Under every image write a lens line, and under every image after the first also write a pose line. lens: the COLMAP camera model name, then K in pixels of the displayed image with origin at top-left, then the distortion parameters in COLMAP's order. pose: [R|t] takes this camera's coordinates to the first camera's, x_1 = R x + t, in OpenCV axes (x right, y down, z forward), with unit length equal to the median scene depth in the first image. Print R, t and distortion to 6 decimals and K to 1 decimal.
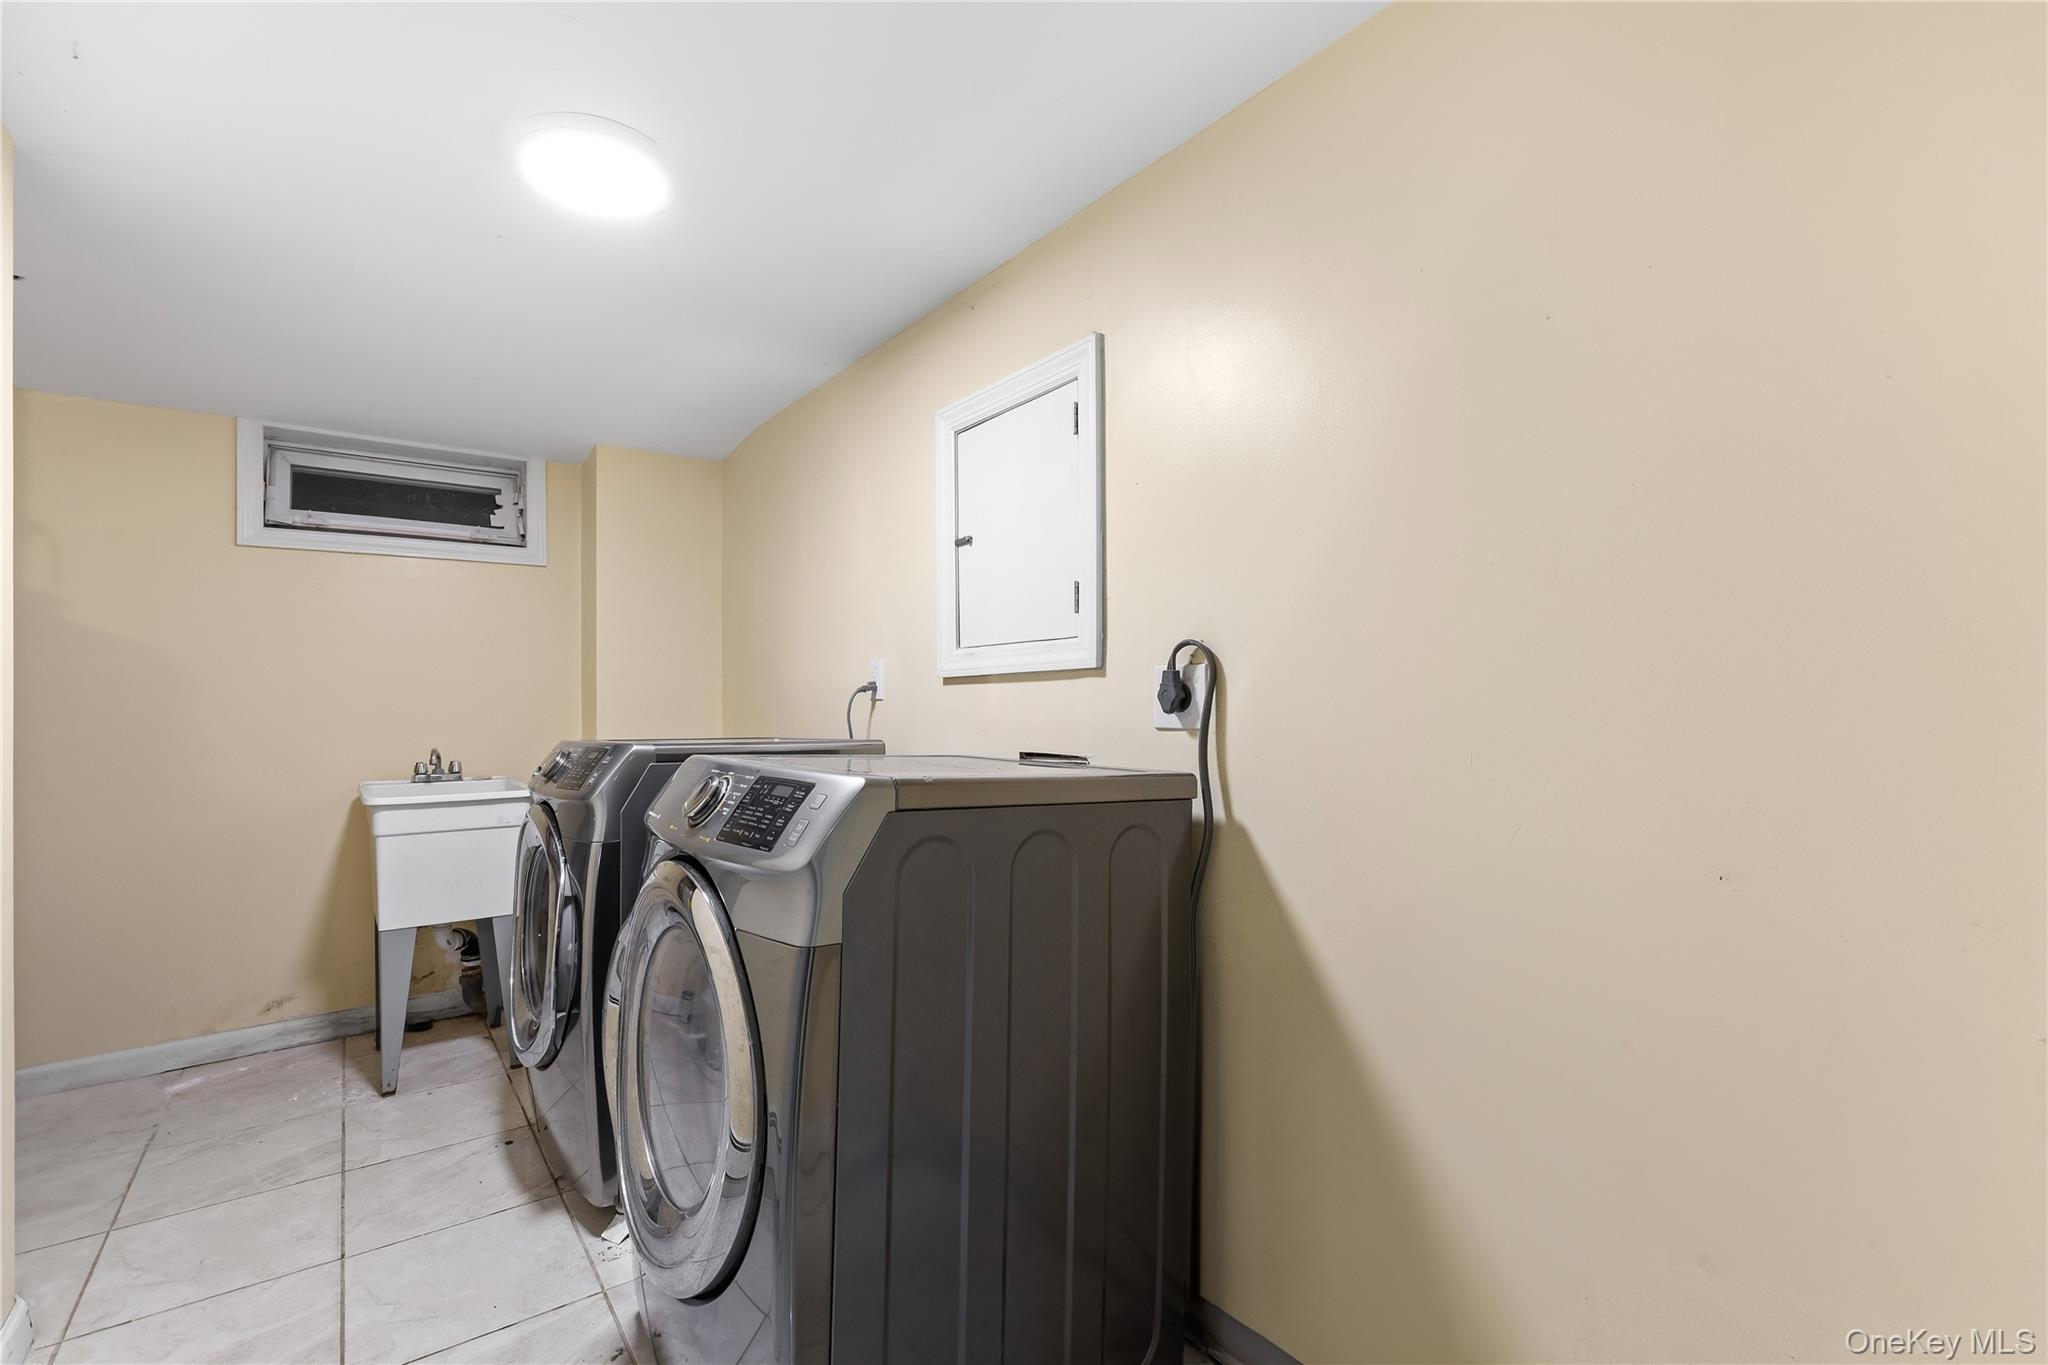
lens RADIAL K [[935.5, 0, 1021.0], [0, 935.5, 687.7], [0, 0, 1]] dist [0.003424, 0.000248]
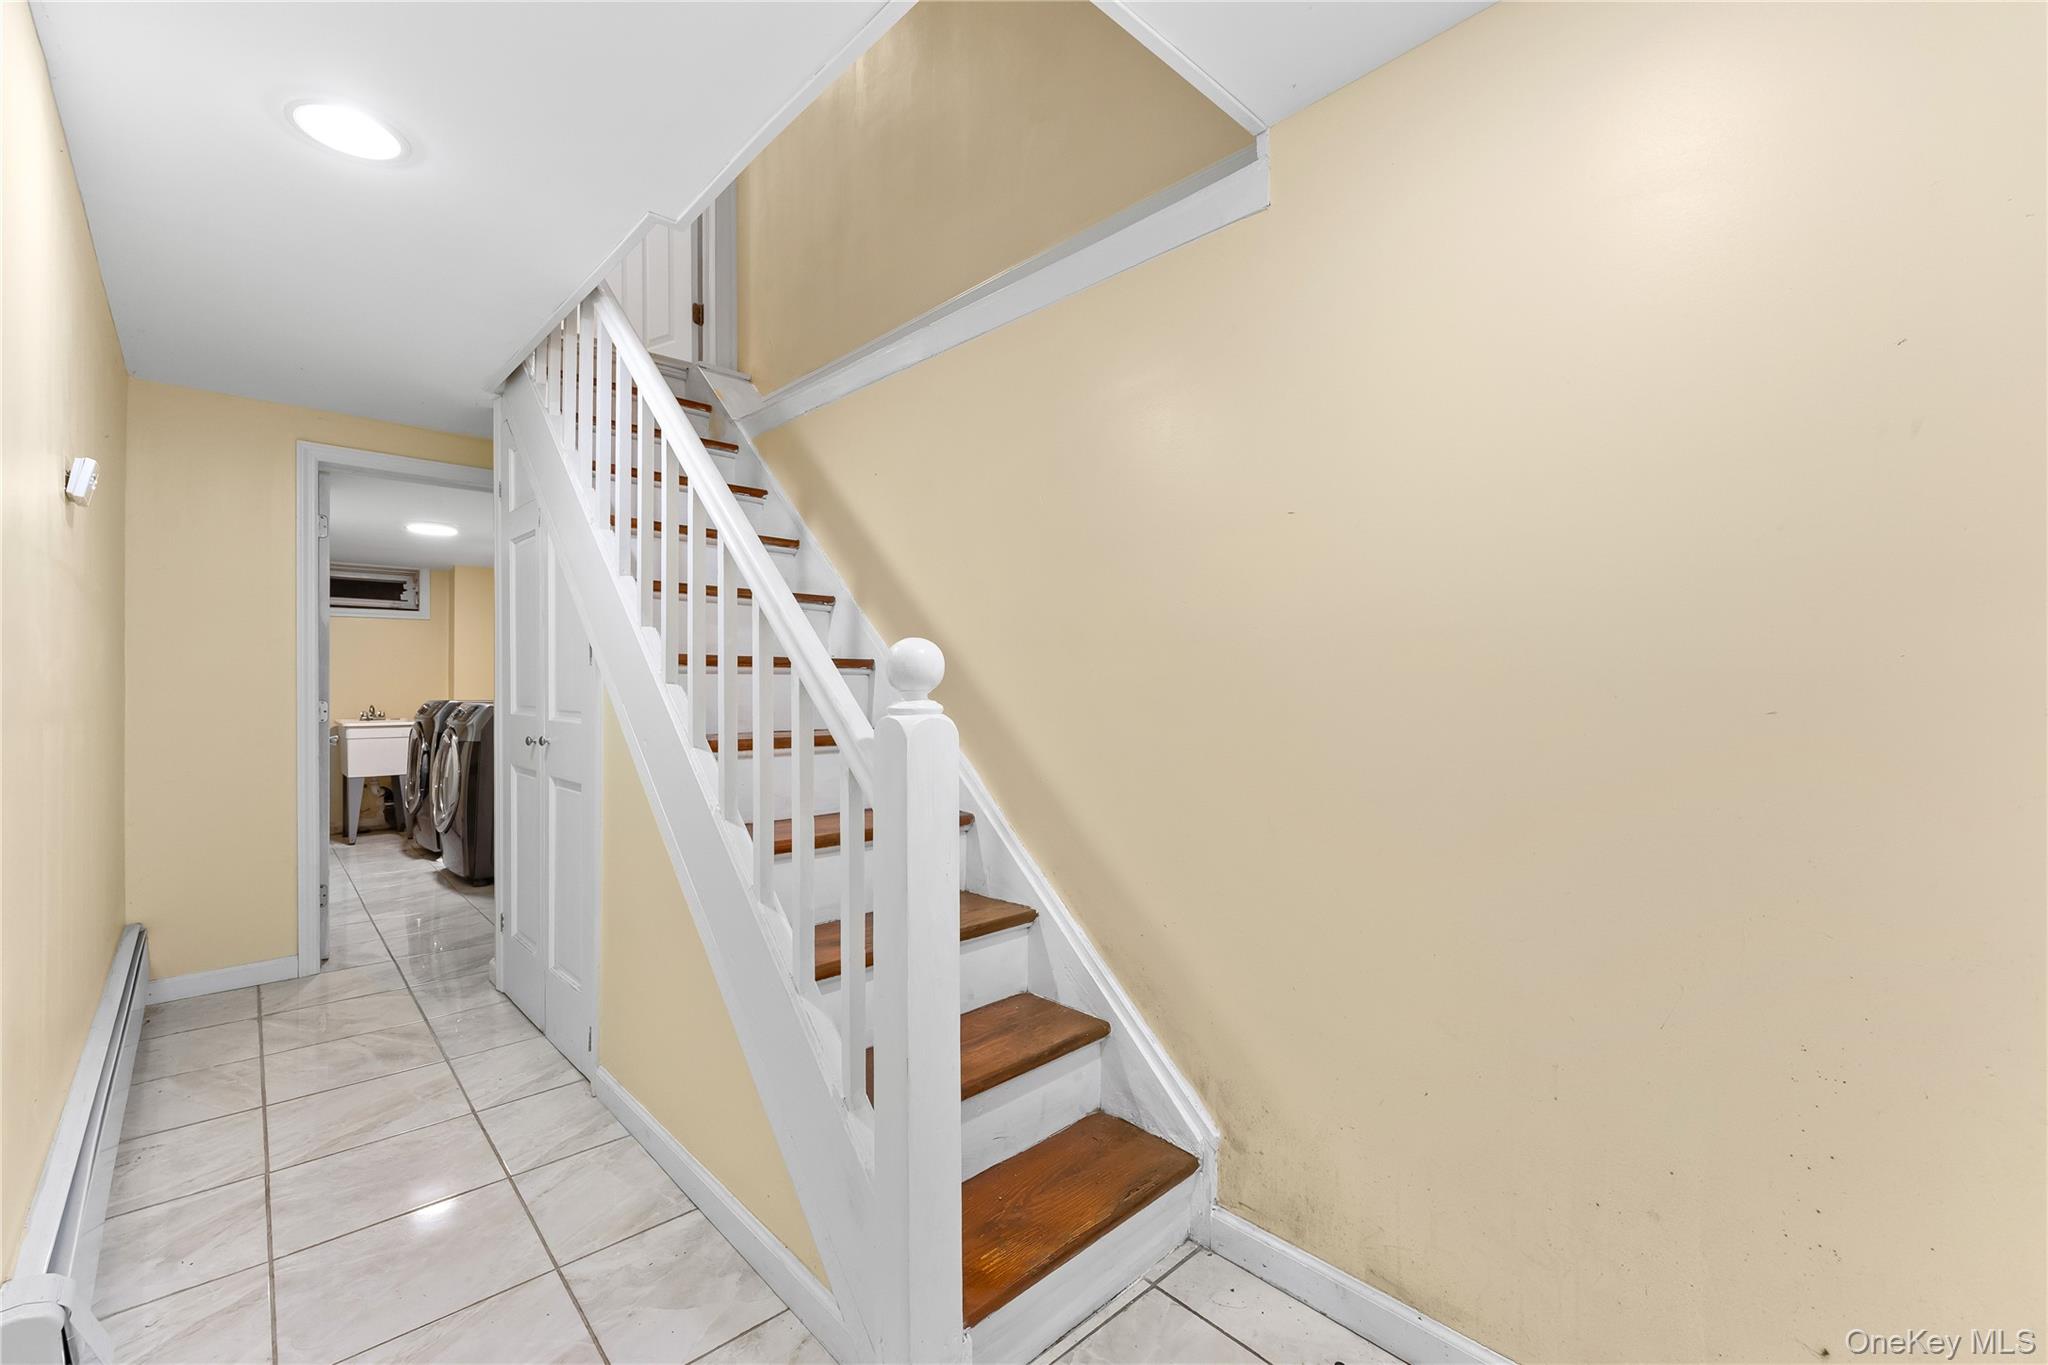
lens RADIAL K [[832.3, 0, 1027.4], [0, 832.3, 681.0], [0, 0, 1]] dist [0.001397, -0.000140]
pose [[0.992937, 0.002179, 0.118623, 0.674526], [-0.001912, 0.999995, -0.002362, 0.006745], [-0.118627, 0.002118, 0.992937, -1.130593]]
